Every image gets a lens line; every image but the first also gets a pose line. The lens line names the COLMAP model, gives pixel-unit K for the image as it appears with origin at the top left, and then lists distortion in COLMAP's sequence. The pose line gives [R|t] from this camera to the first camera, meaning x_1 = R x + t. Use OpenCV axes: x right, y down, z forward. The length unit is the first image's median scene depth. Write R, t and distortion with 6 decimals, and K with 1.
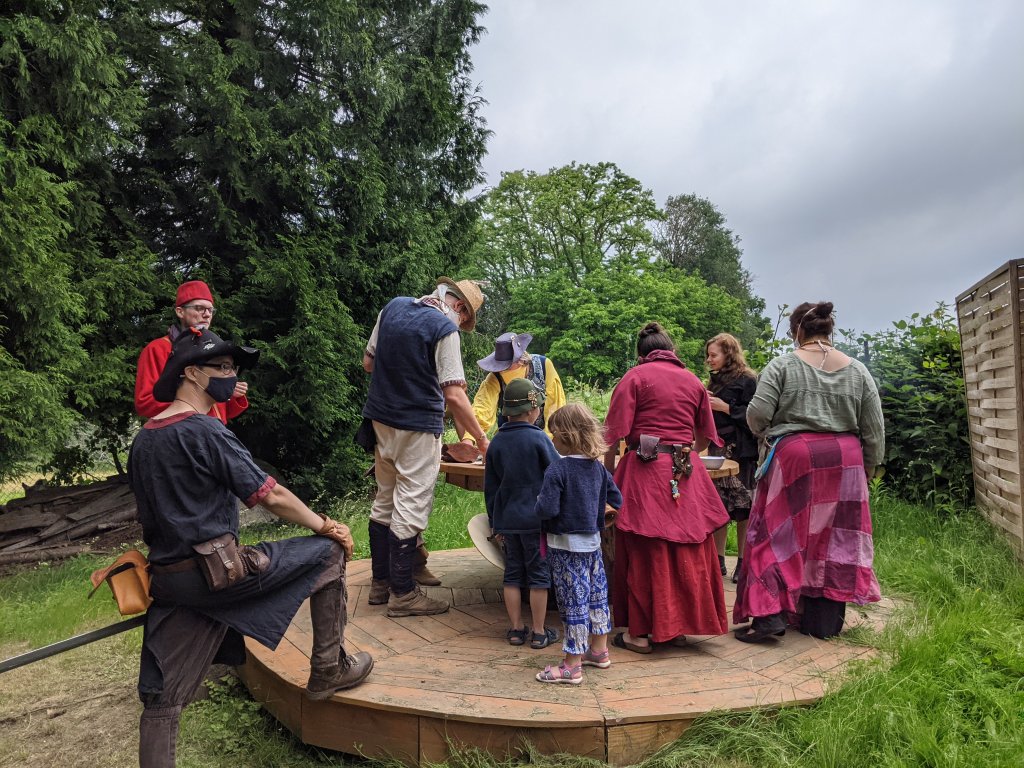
lens RADIAL K [[807.4, 0, 513.4], [0, 807.4, 374.6], [0, 0, 1]] dist [0.062816, -0.118086]
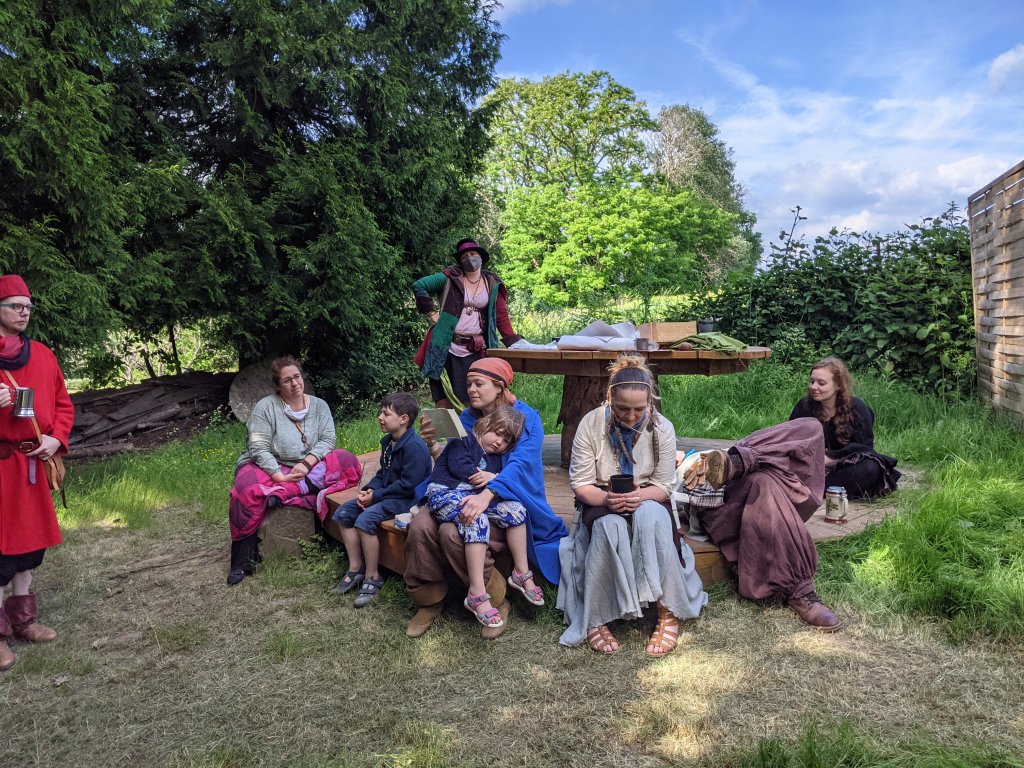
lens RADIAL K [[811.5, 0, 512.4], [0, 811.5, 381.4], [0, 0, 1]] dist [0.020219, -0.034742]
pose [[0.999827, -0.003542, 0.018261, -0.045405], [0.001539, 0.994086, 0.108582, 0.016099], [-0.018537, -0.108535, 0.993920, -0.046228]]
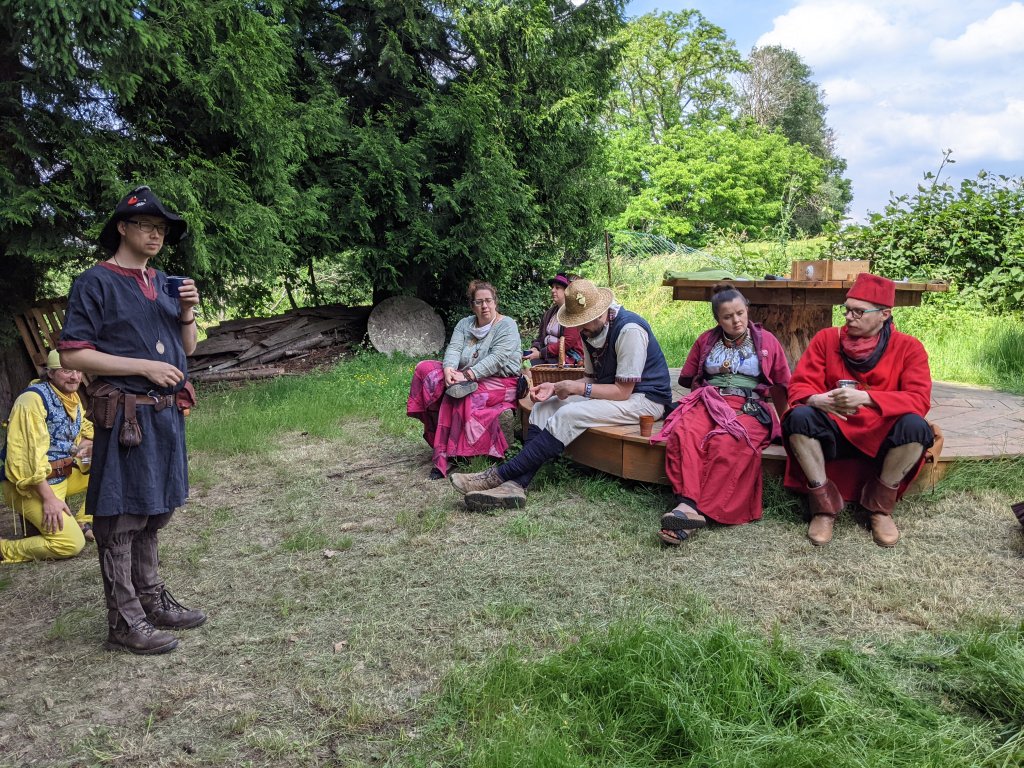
lens RADIAL K [[807.4, 0, 513.4], [0, 807.4, 374.6], [0, 0, 1]] dist [0.062816, -0.118086]
pose [[0.998154, 0.023343, -0.056072, -0.131737], [-0.013795, 0.986199, 0.164988, 0.027061], [0.059149, -0.163910, 0.984700, -0.090132]]
